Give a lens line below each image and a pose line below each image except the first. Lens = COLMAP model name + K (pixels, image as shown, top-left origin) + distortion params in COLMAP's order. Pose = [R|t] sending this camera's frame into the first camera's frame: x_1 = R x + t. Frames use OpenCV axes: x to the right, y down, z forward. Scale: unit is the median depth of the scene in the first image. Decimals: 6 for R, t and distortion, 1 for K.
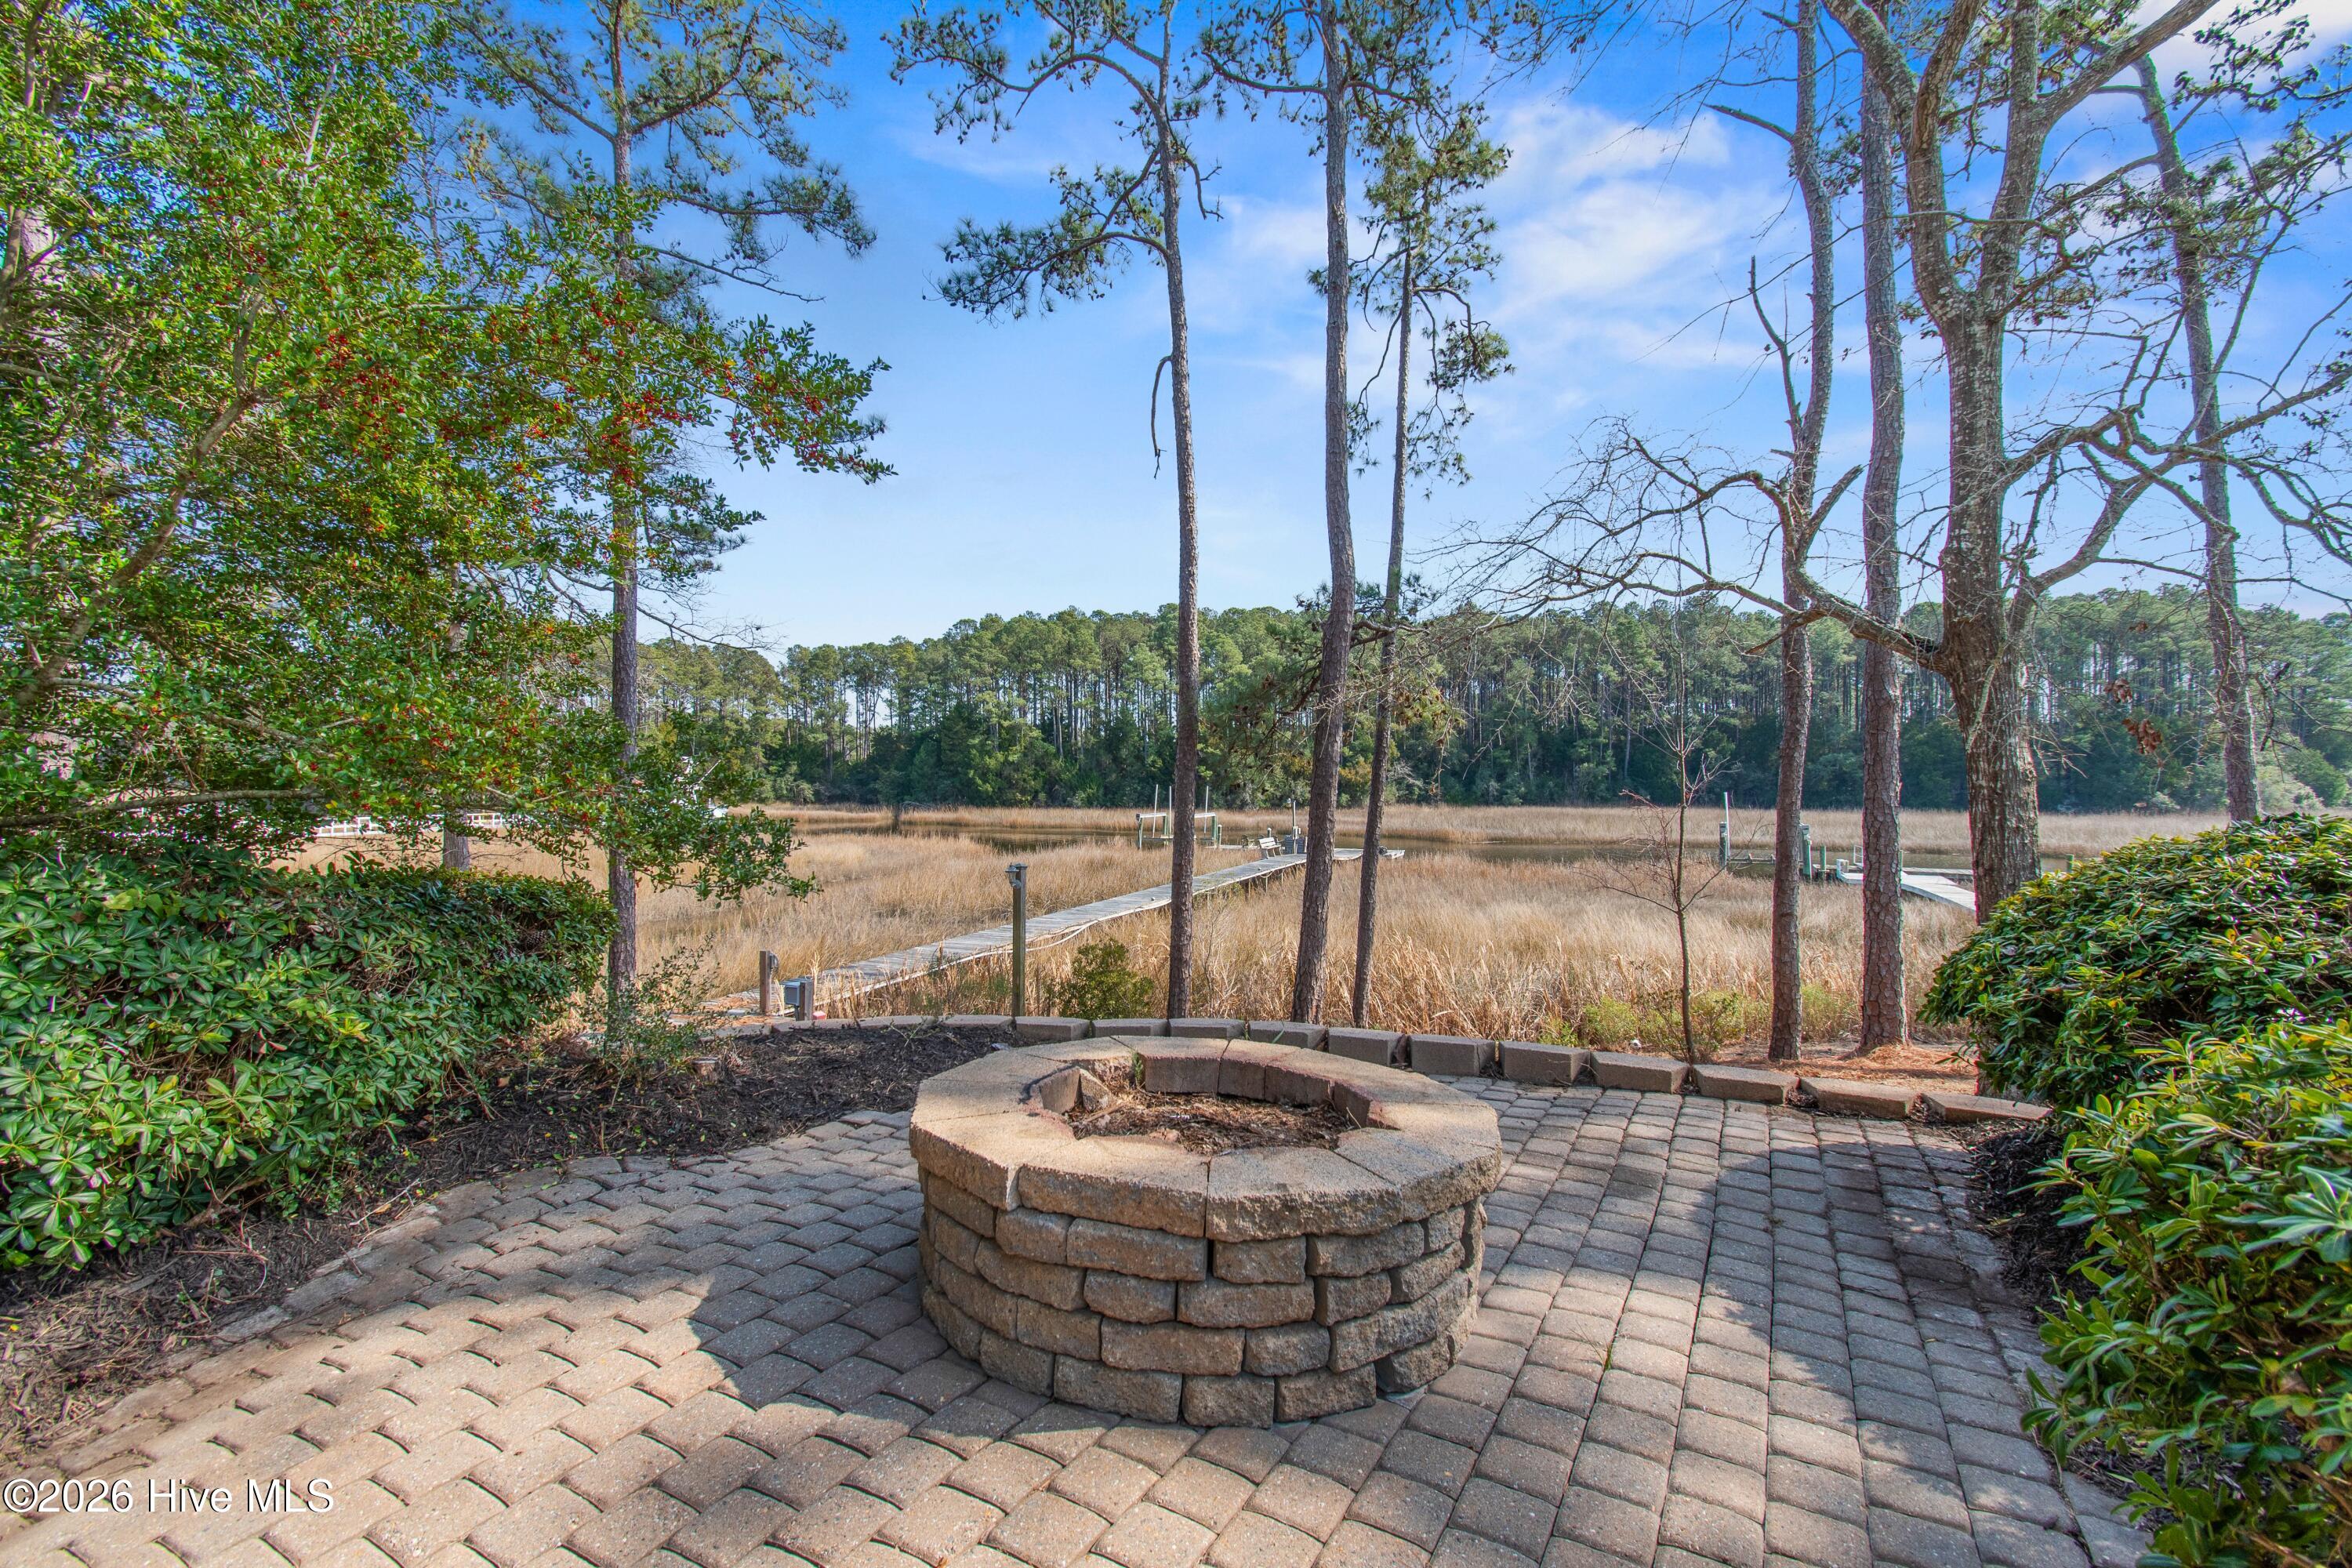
lens RADIAL K [[1039.0, 0, 1172.8], [0, 1039.0, 789.1], [0, 0, 1]] dist [0.005443, -0.002108]
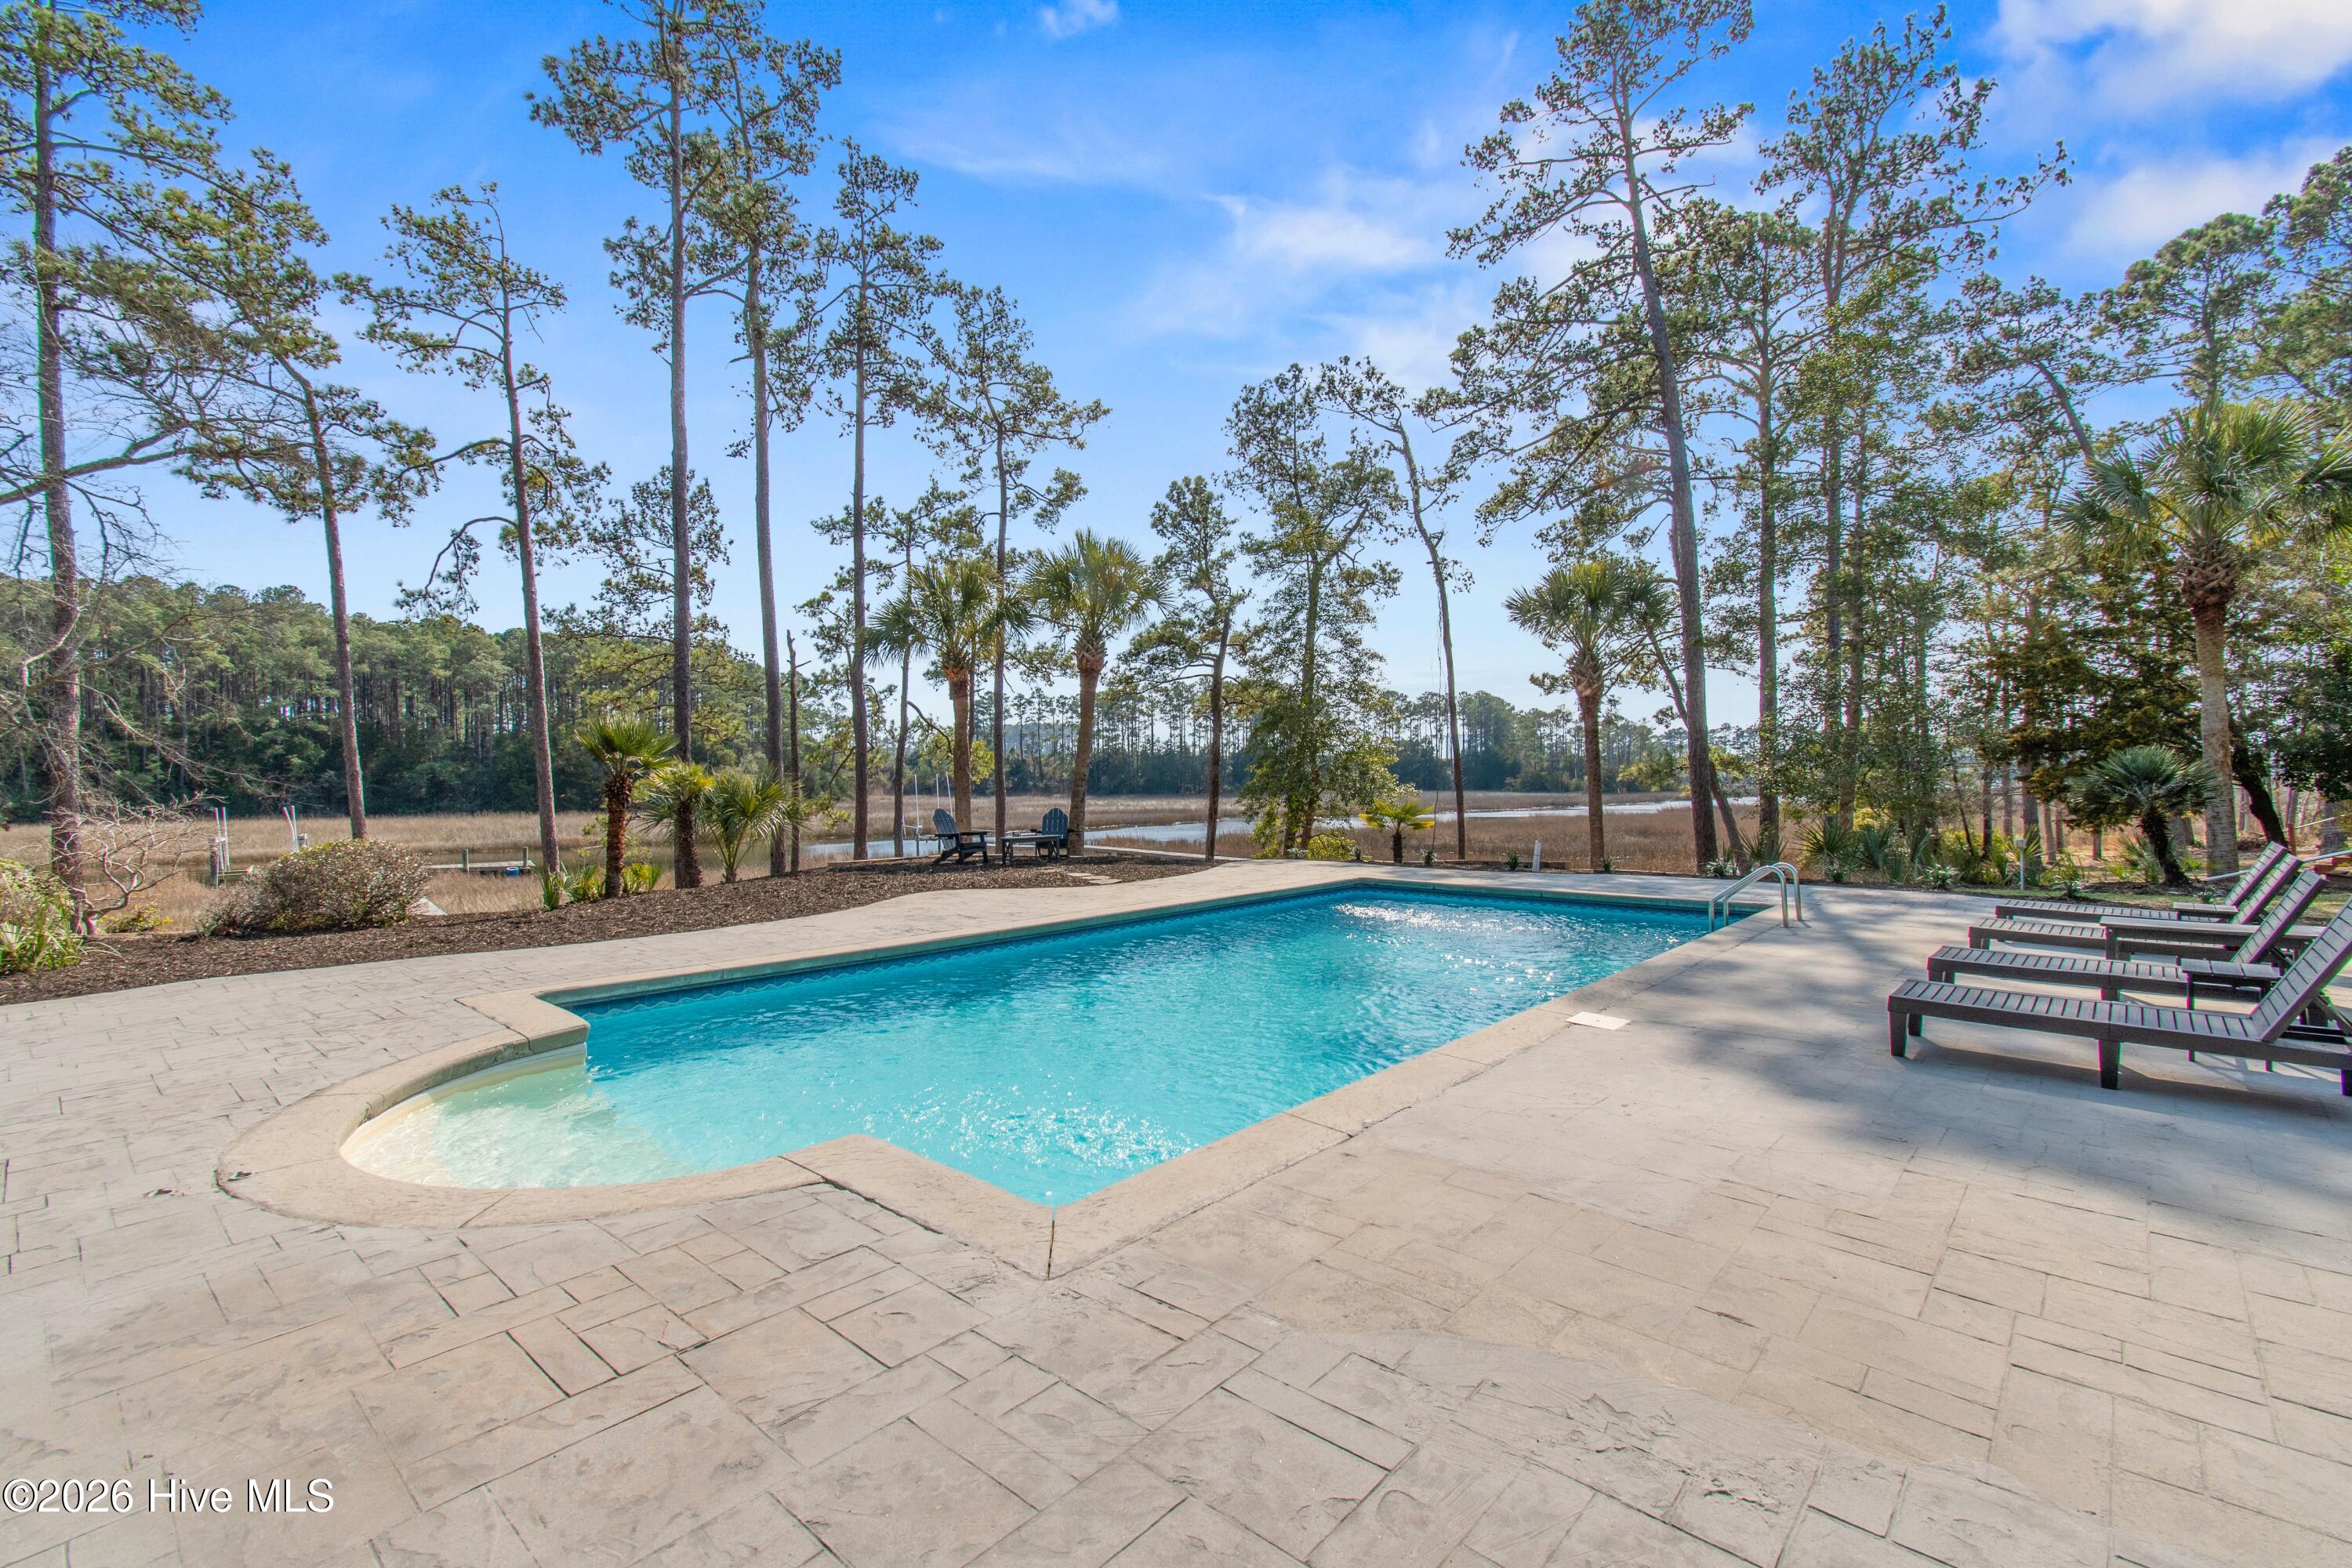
lens RADIAL K [[1039.0, 0, 1171.7], [0, 1039.0, 787.8], [0, 0, 1]] dist [0.005443, -0.002108]
pose [[0.419930, -0.012312, 0.907473, -0.018109], [0.016078, 0.999852, 0.006125, -0.020061], [-0.907414, 0.012019, 0.420066, -0.802340]]
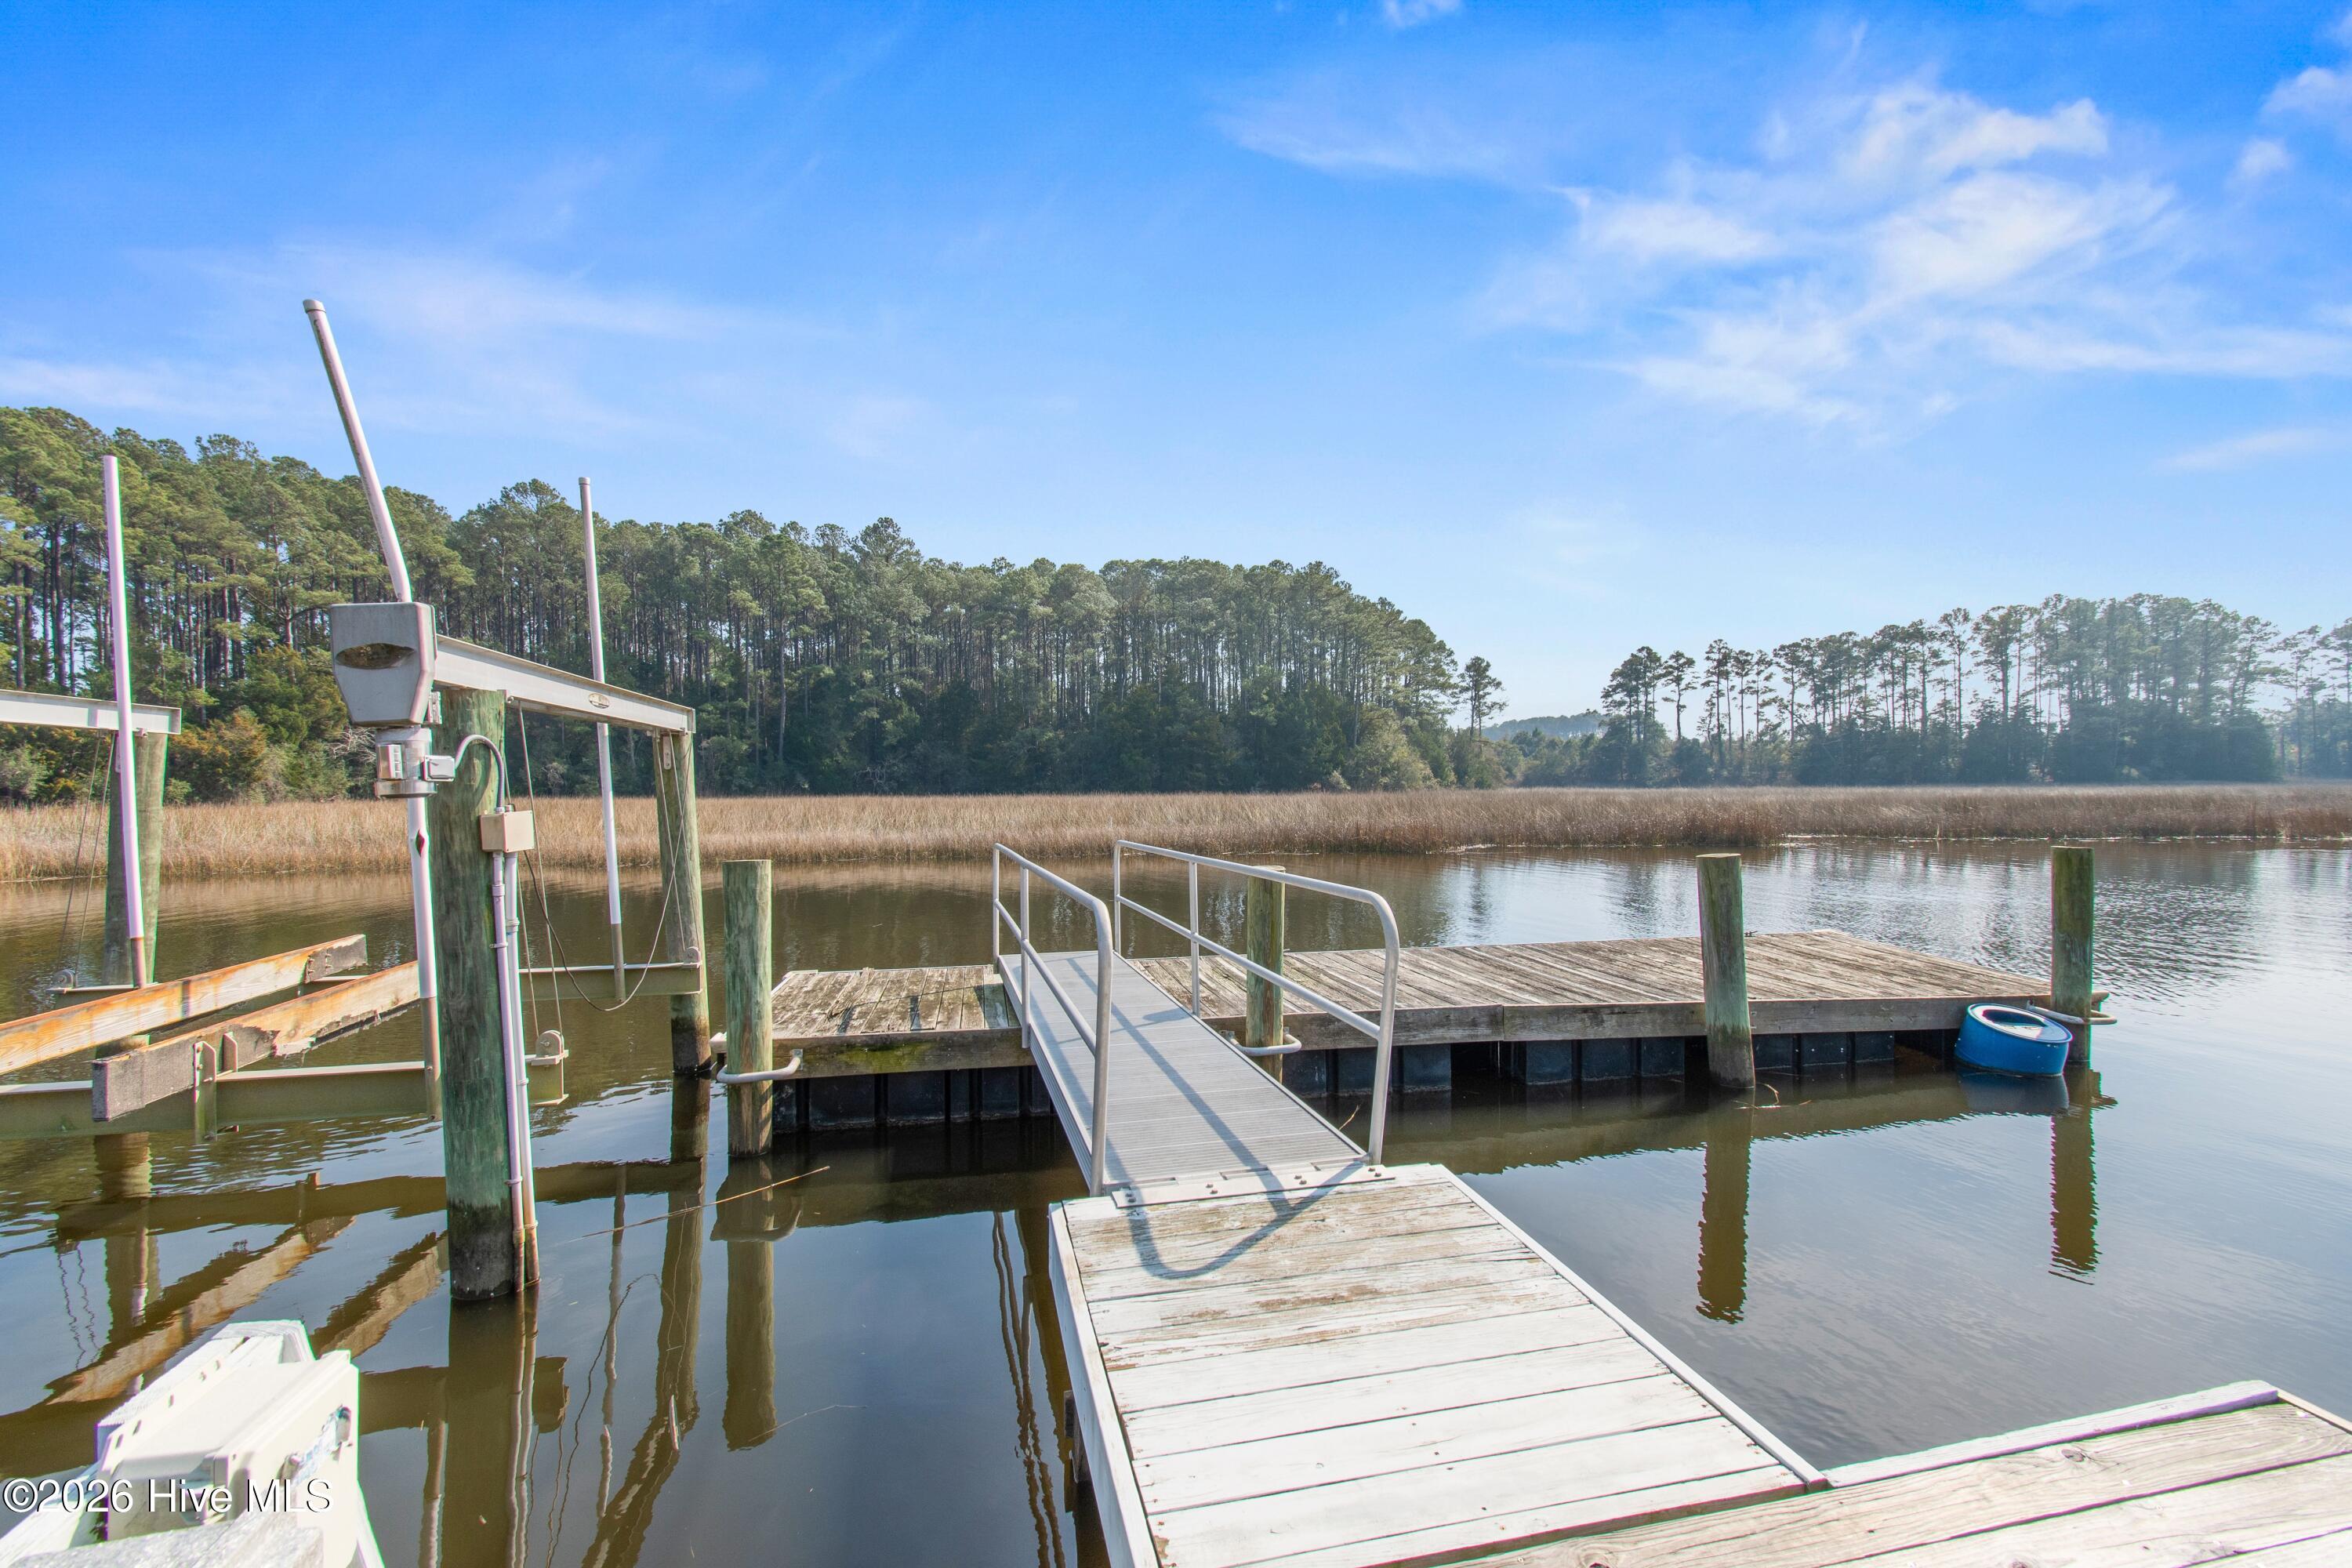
lens RADIAL K [[1039.0, 0, 1170.4], [0, 1039.0, 787.9], [0, 0, 1]] dist [0.005443, -0.002108]
pose [[0.776428, -0.006391, 0.630174, 1.537075], [0.013409, 0.999890, -0.006381, 0.127694], [-0.630064, 0.013404, 0.776428, 2.253627]]
